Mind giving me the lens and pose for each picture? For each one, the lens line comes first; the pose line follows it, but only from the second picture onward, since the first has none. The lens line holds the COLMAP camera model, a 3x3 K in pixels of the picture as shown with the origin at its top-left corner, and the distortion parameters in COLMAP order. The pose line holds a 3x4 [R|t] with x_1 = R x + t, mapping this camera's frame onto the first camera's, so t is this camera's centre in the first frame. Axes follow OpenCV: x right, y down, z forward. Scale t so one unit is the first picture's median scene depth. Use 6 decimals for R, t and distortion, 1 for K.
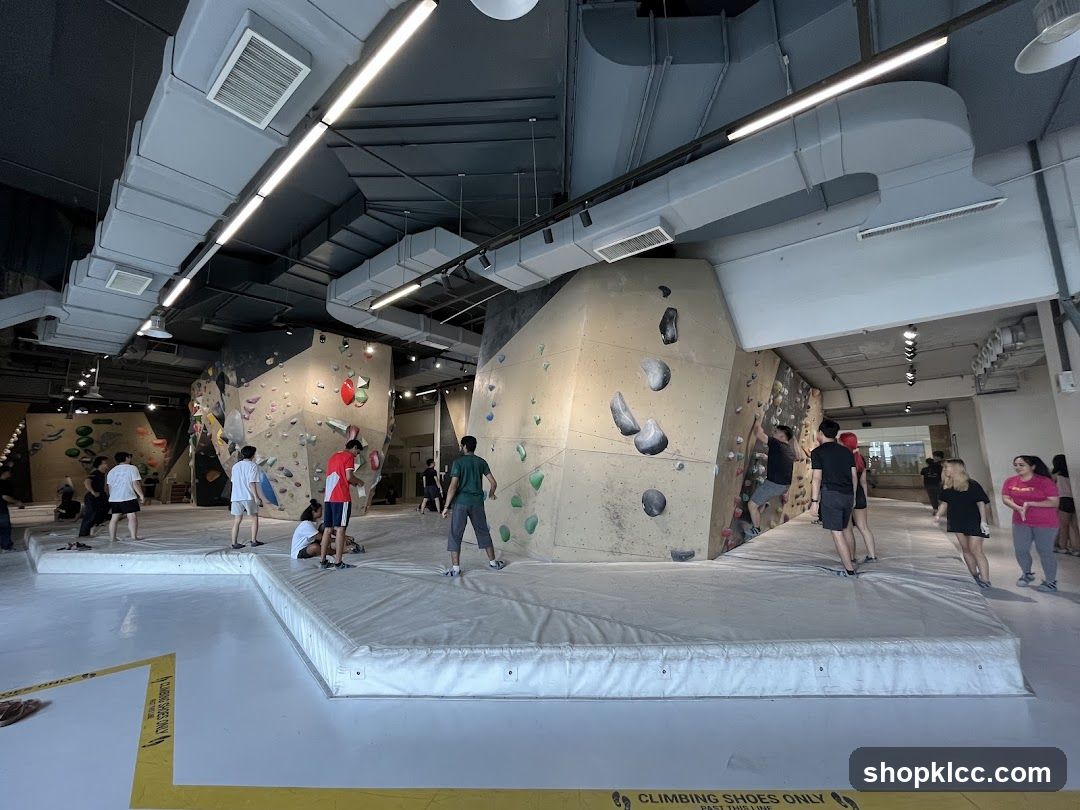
lens RADIAL K [[441.1, 0, 544.6], [0, 441.1, 404.9], [0, 0, 1]] dist [0.010630, 0.000025]
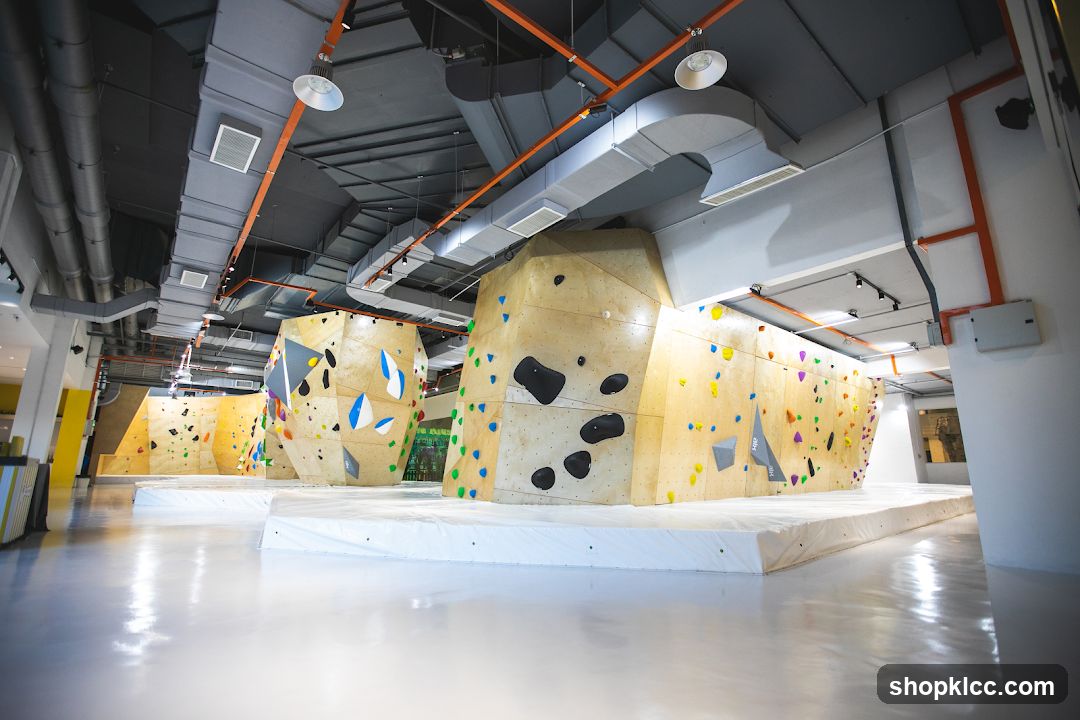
lens RADIAL K [[490.9, 0, 537.2], [0, 490.9, 358.6], [0, 0, 1]] dist [-0.003257, 0.000041]
pose [[0.979820, -0.025836, -0.198205, 0.288398], [0.011901, 0.997393, -0.071179, 0.063877], [0.199527, 0.067384, 0.977573, -0.174955]]
